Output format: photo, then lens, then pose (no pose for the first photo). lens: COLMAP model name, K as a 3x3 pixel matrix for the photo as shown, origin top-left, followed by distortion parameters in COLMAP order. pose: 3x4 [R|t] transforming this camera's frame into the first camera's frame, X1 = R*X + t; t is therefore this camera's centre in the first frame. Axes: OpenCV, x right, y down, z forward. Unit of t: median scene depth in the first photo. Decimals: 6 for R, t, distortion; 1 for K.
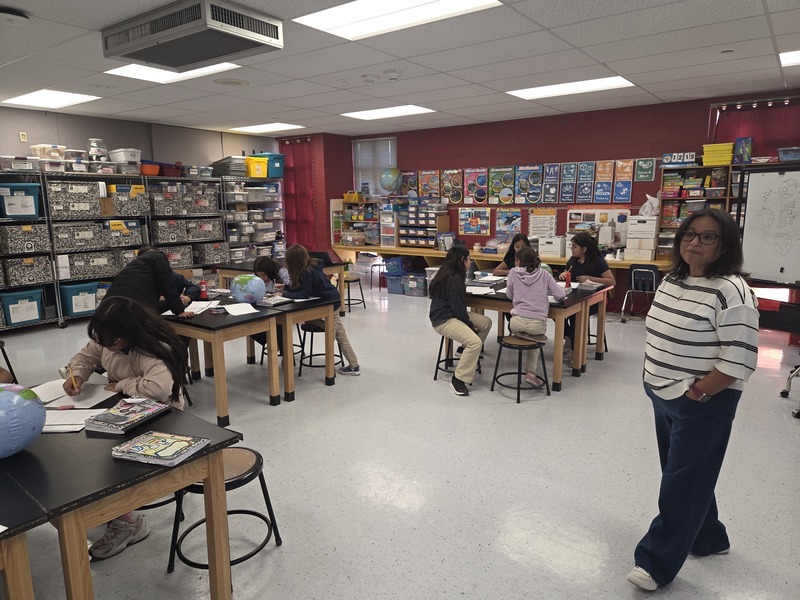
lens RADIAL K [[539.9, 0, 404.1], [0, 539.9, 299.7], [0, 0, 1]] dist [0.069010, -0.054955]
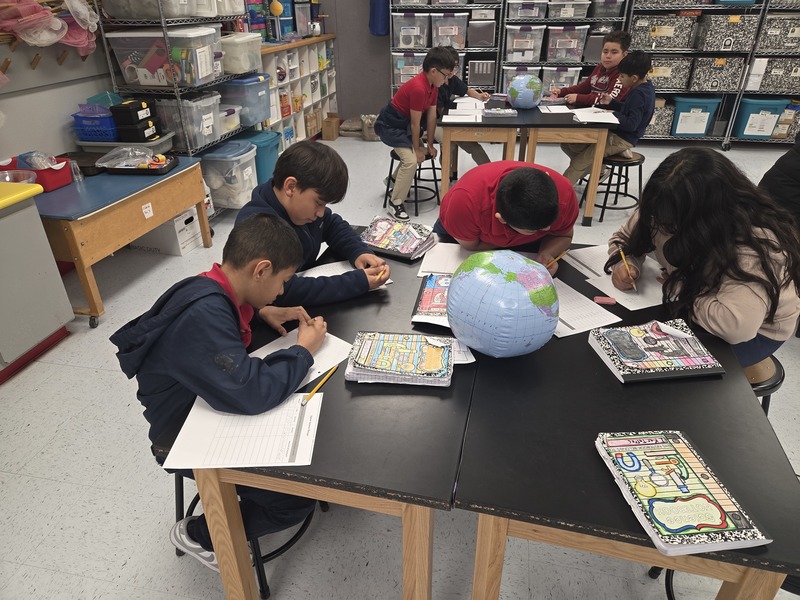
lens RADIAL K [[539.9, 0, 404.1], [0, 539.9, 299.7], [0, 0, 1]] dist [0.069010, -0.054955]
pose [[0.433845, 0.447681, -0.781896, -0.061385], [-0.163427, 0.892526, 0.420344, -0.019487], [0.886042, -0.054581, 0.460381, 0.148305]]
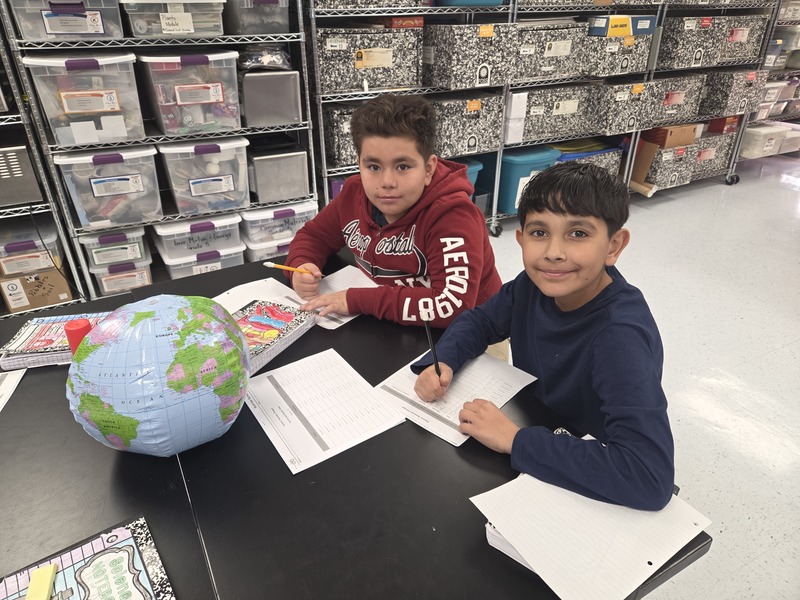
lens RADIAL K [[539.9, 0, 404.1], [0, 539.9, 299.7], [0, 0, 1]] dist [0.069010, -0.054955]
pose [[0.896258, 0.211433, -0.389894, -0.479156], [-0.080940, 0.942272, 0.324919, -0.056401], [0.436085, -0.259653, 0.861632, 0.475987]]
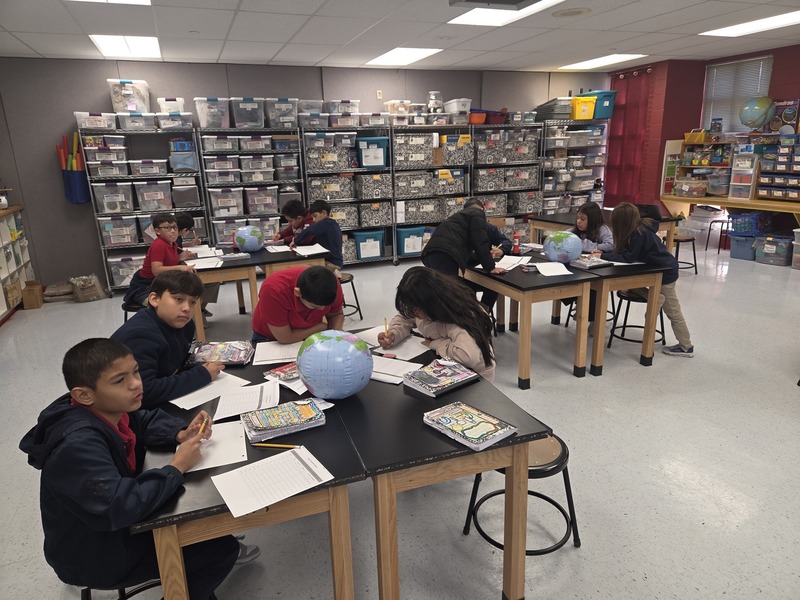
lens RADIAL K [[533.0, 0, 401.2], [0, 533.0, 302.9], [0, 0, 1]] dist [0.088937, -0.069023]
pose [[0.849485, 0.128938, -0.511615, -0.024876], [-0.073439, 0.989136, 0.127345, -0.014020], [0.522477, -0.070605, 0.849725, 0.043545]]
